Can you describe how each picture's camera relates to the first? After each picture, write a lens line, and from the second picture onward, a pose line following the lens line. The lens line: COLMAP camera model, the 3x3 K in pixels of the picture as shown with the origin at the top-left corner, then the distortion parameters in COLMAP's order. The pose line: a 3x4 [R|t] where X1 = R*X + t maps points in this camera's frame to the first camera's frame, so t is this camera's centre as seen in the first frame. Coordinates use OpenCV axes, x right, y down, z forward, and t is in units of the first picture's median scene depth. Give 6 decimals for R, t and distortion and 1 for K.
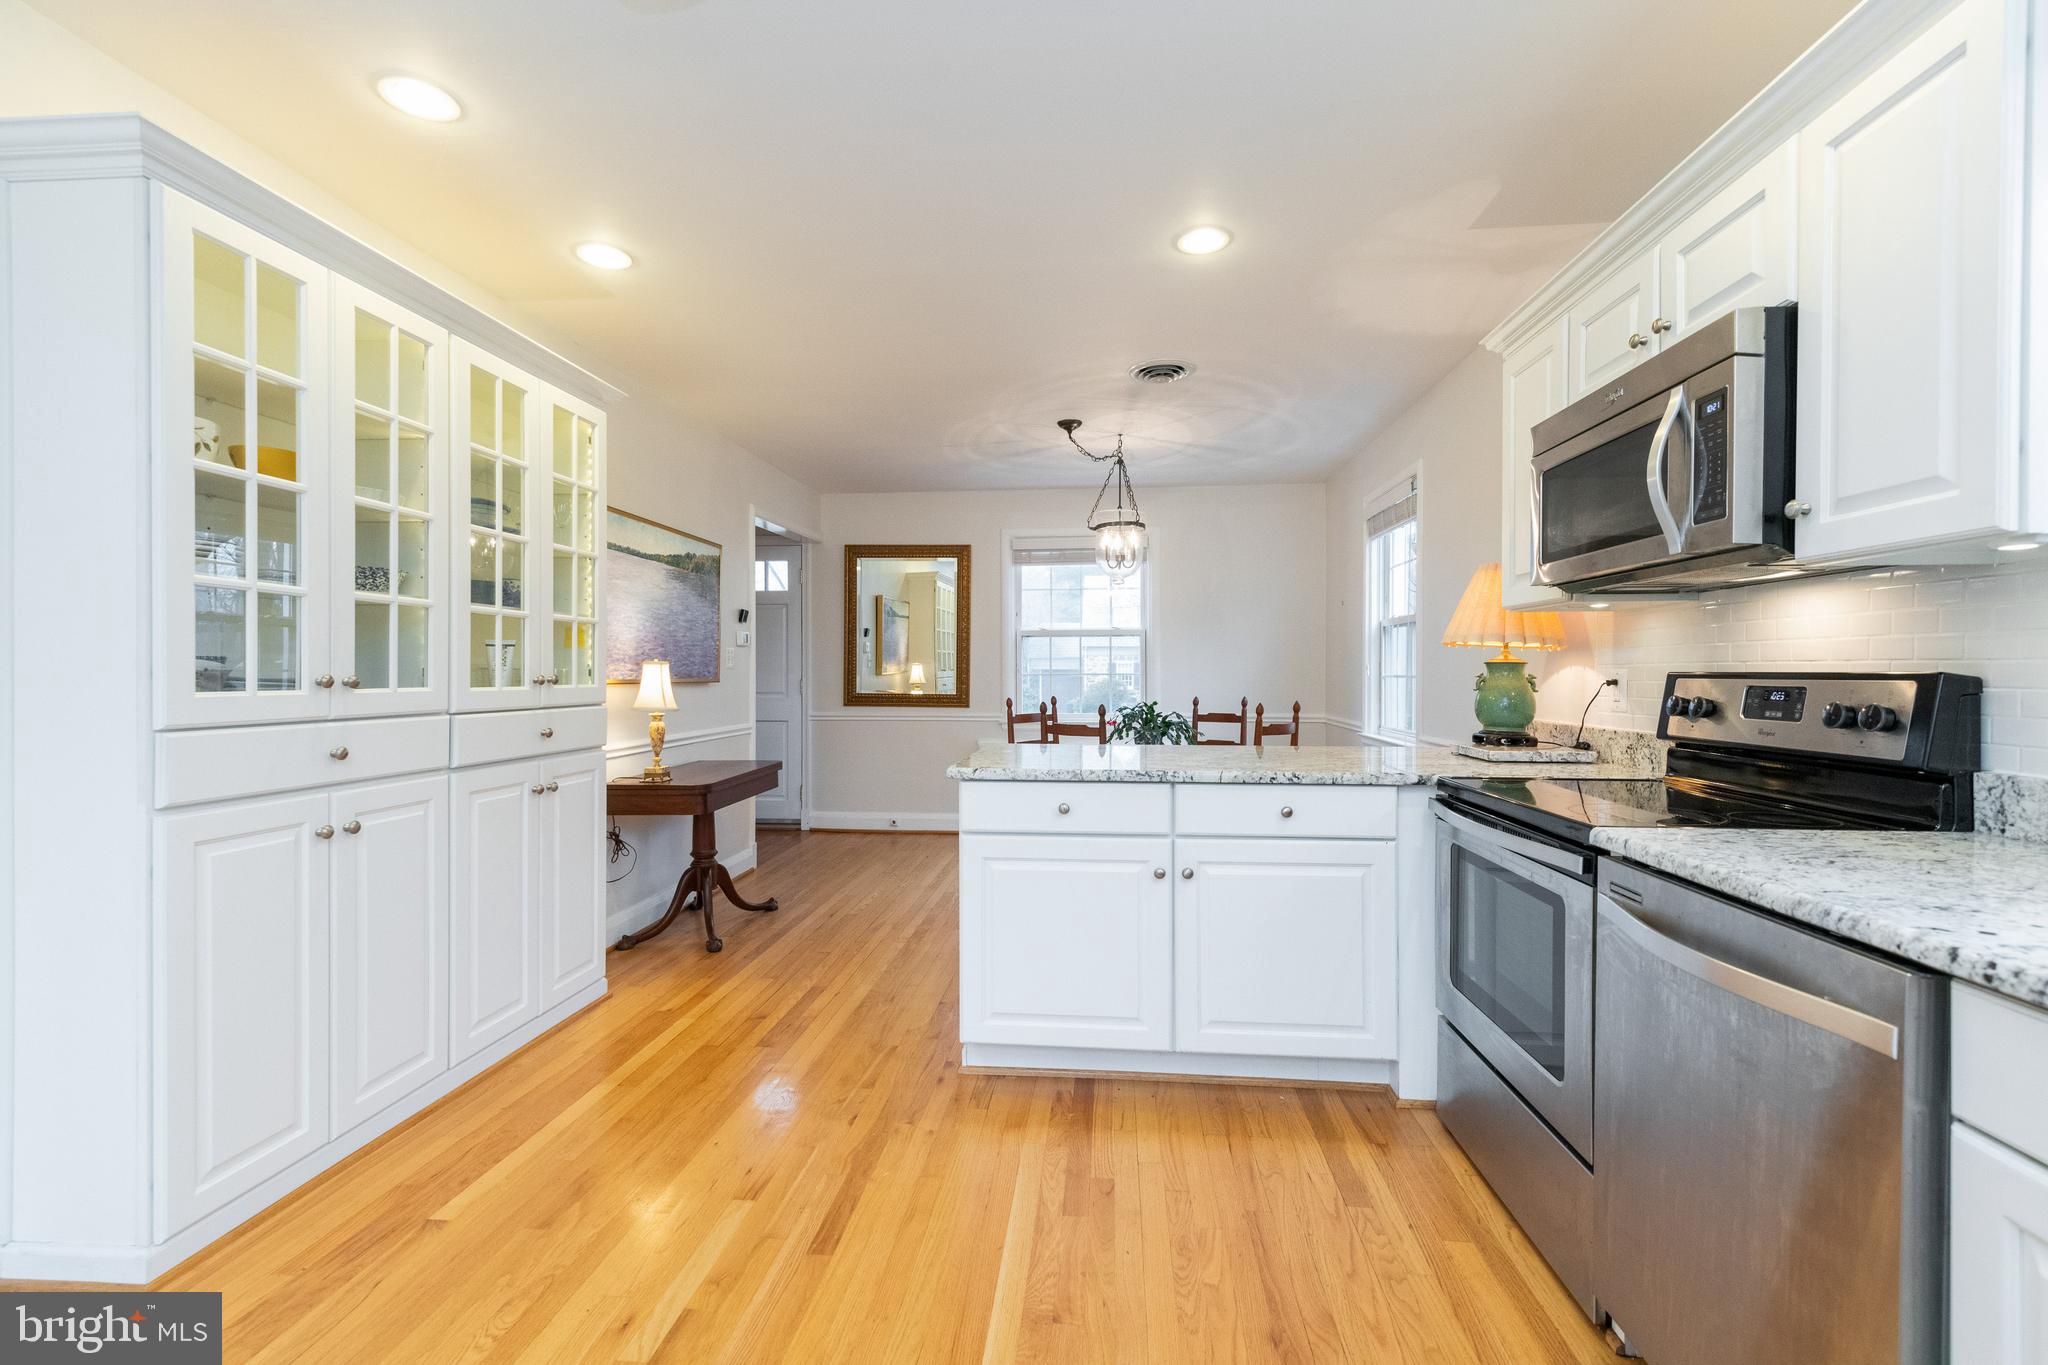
lens RADIAL K [[888.7, 0, 1027.9], [0, 888.7, 680.1], [0, 0, 1]] dist [0.028328, -0.012145]
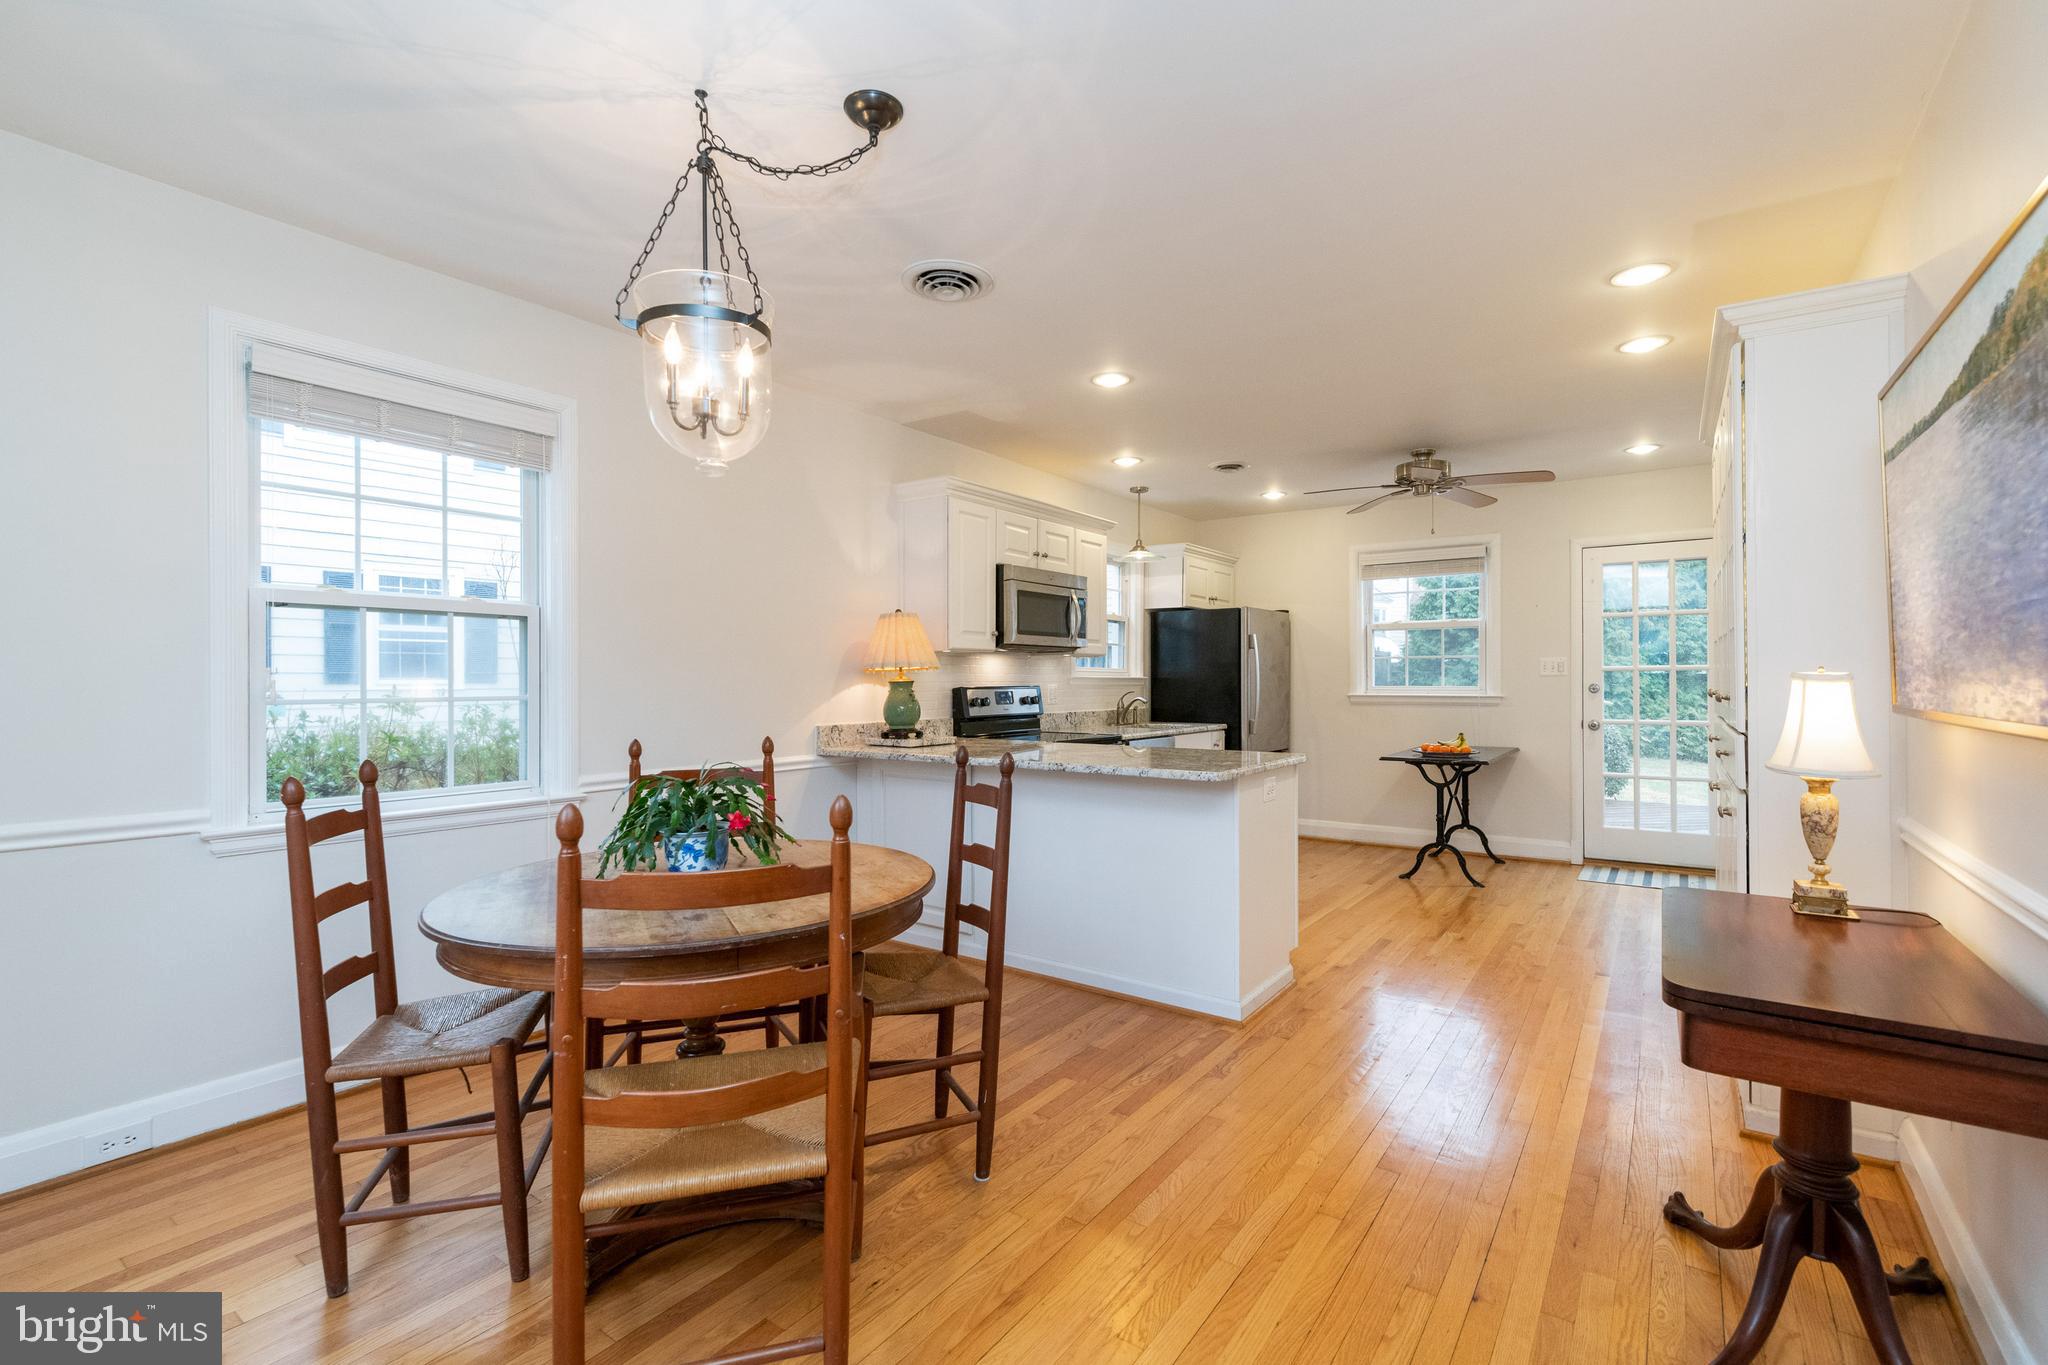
lens RADIAL K [[888.7, 0, 1027.9], [0, 888.7, 680.1], [0, 0, 1]] dist [0.028328, -0.012145]
pose [[-0.867114, 0.010157, 0.498006, -0.428619], [0.013115, 0.999911, 0.002442, -0.026238], [-0.497937, 0.008649, -0.867170, 2.561625]]
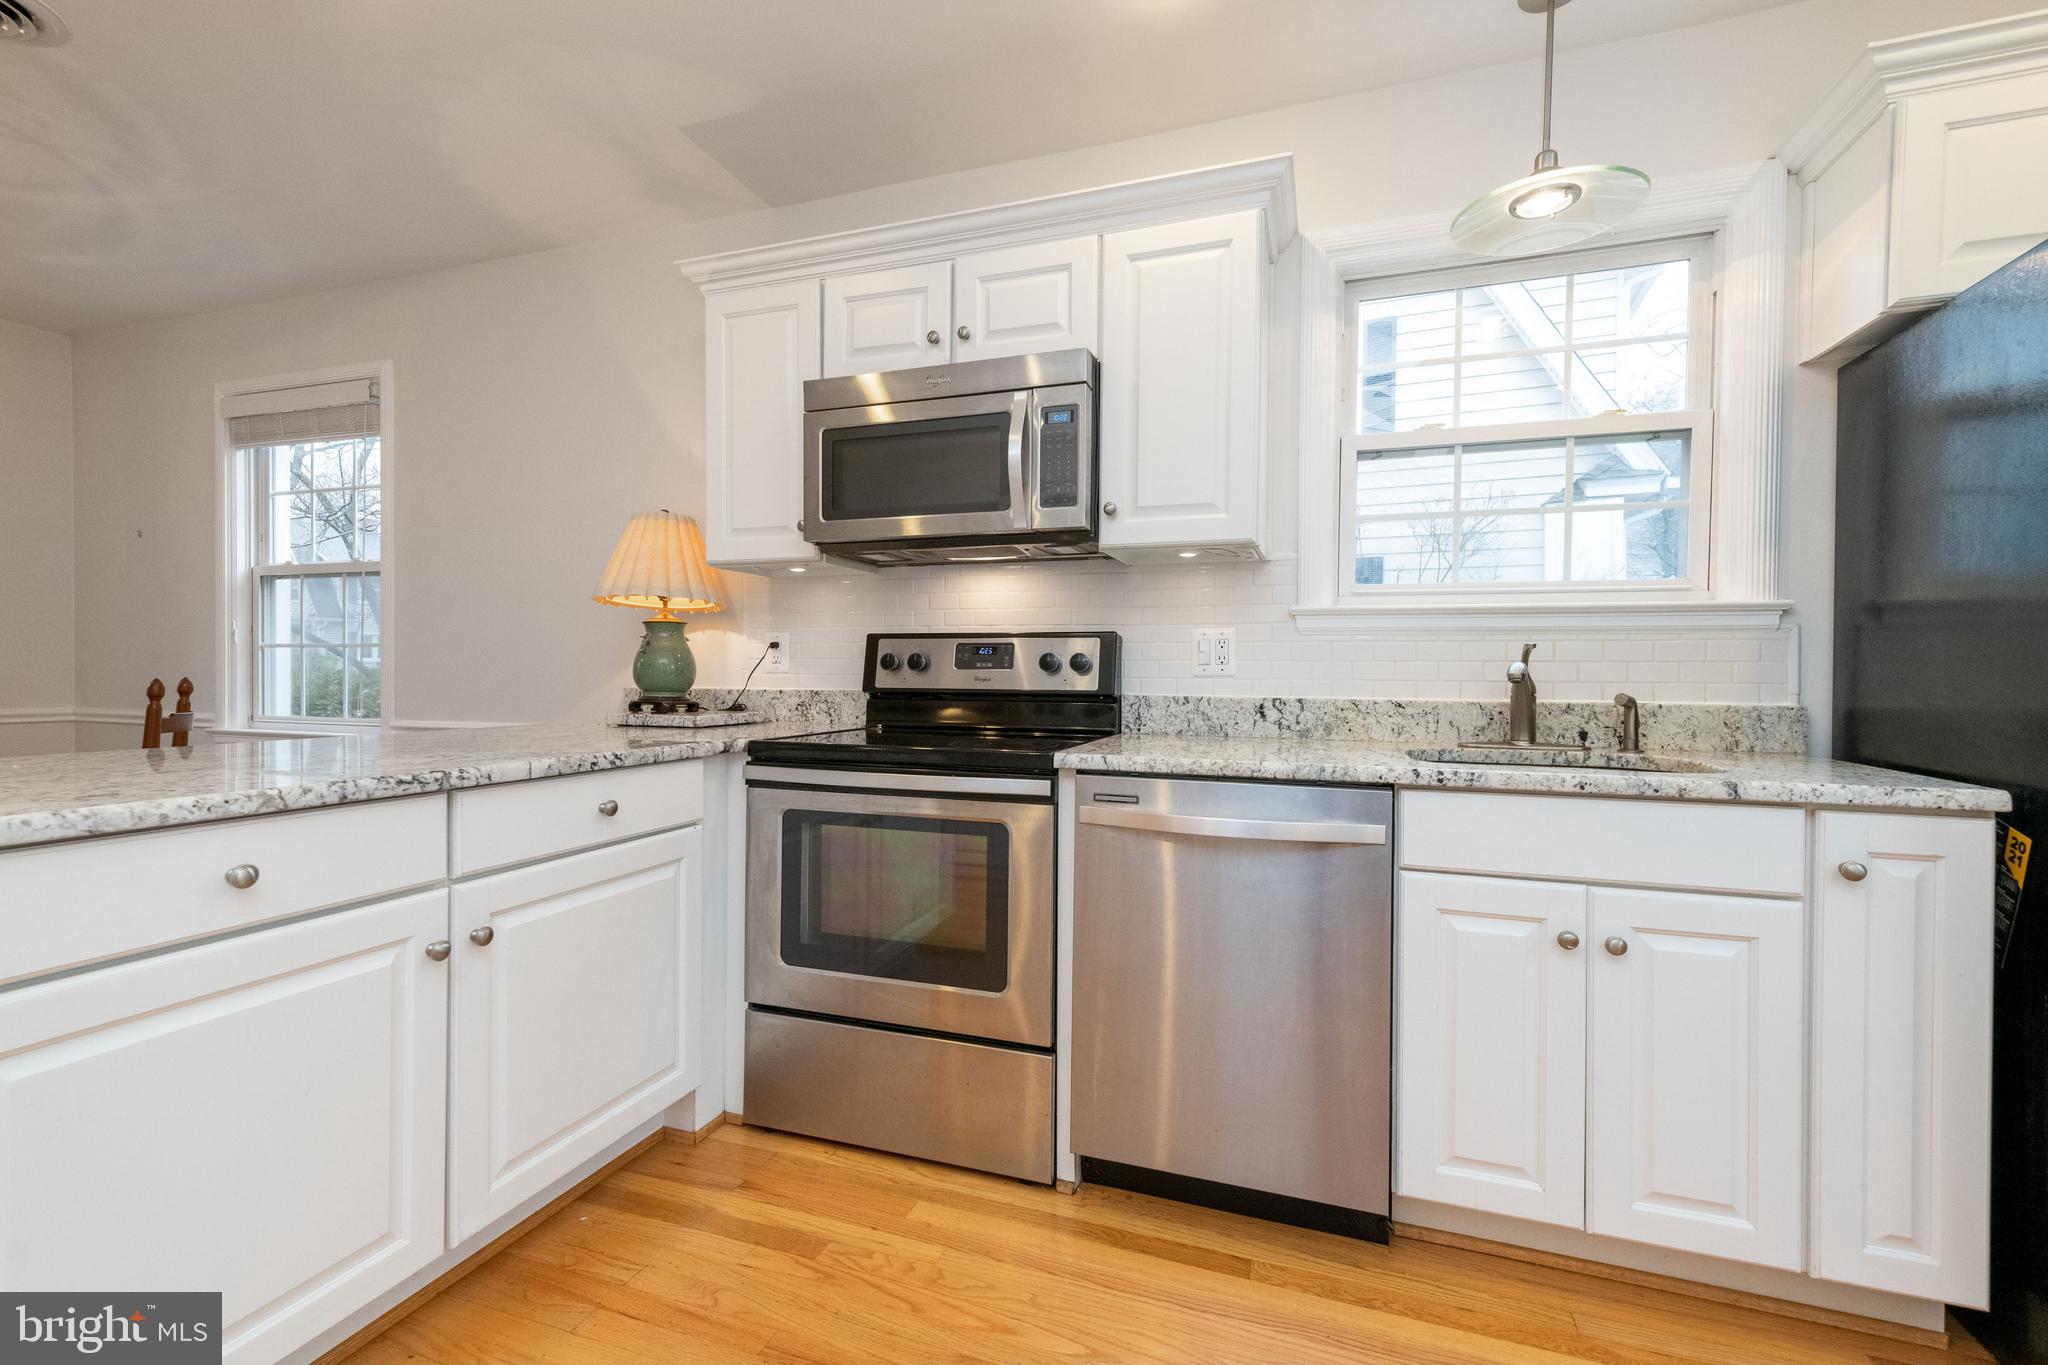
lens RADIAL K [[888.7, 0, 1027.9], [0, 888.7, 680.1], [0, 0, 1]] dist [0.028328, -0.012145]
pose [[0.234713, -0.006667, 0.972042, -0.321371], [0.001954, 0.999978, 0.006387, 0.040943], [-0.972063, 0.000401, 0.234721, 0.501596]]
